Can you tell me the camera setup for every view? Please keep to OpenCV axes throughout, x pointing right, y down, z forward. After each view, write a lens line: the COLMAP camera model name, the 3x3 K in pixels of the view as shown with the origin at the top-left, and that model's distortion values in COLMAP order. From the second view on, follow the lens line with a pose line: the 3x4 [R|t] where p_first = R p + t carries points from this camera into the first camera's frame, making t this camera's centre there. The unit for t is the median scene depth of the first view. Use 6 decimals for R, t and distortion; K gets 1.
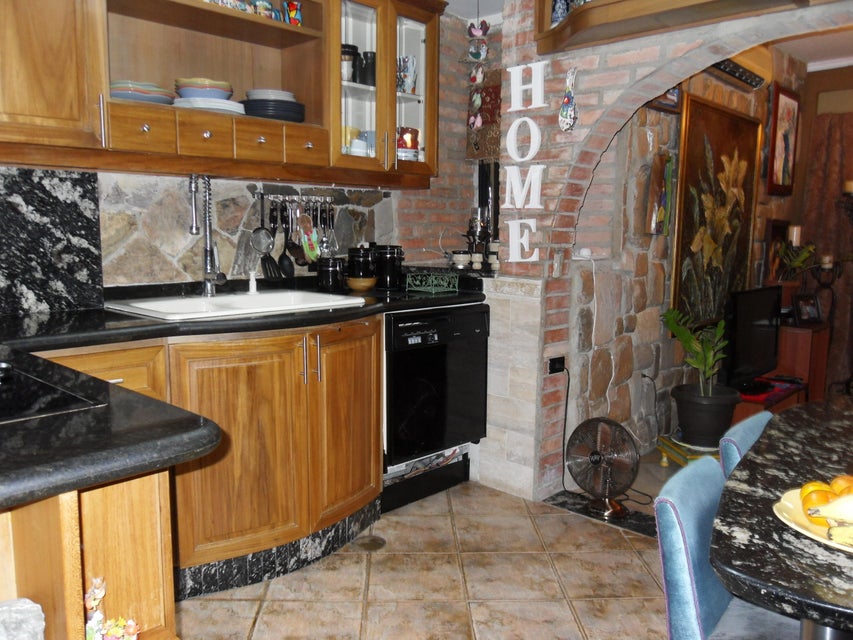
lens RADIAL K [[704.9, 0, 411.6], [0, 704.9, 323.0], [0, 0, 1]] dist [-0.002798, -0.017925]
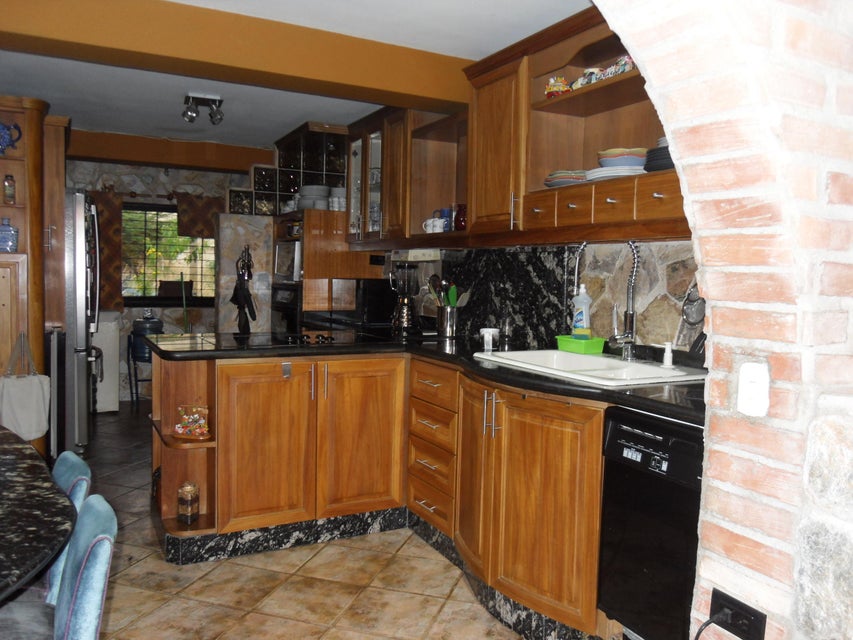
lens RADIAL K [[704.9, 0, 428.0], [0, 704.9, 319.1], [0, 0, 1]] dist [-0.002798, -0.017925]
pose [[-0.318925, 0.045607, -0.946682, 0.861269], [-0.151984, 0.983455, 0.098580, -0.173268], [0.935515, 0.175320, -0.306716, 1.196445]]
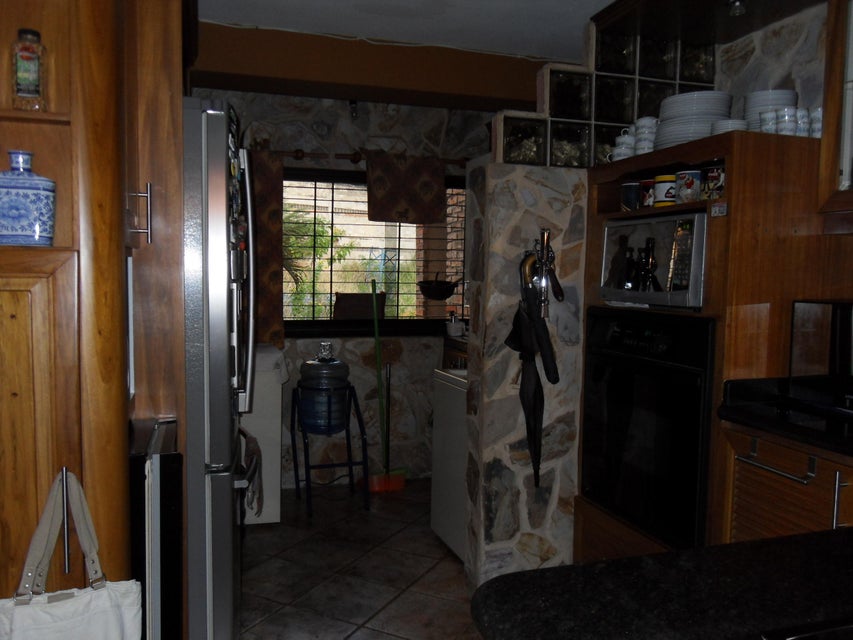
lens RADIAL K [[704.9, 0, 425.2], [0, 704.9, 320.7], [0, 0, 1]] dist [-0.002798, -0.017925]
pose [[-0.478540, 0.051300, -0.876566, 0.546311], [-0.132347, 0.982673, 0.129761, -0.138711], [0.868034, 0.178107, -0.463459, 0.886072]]
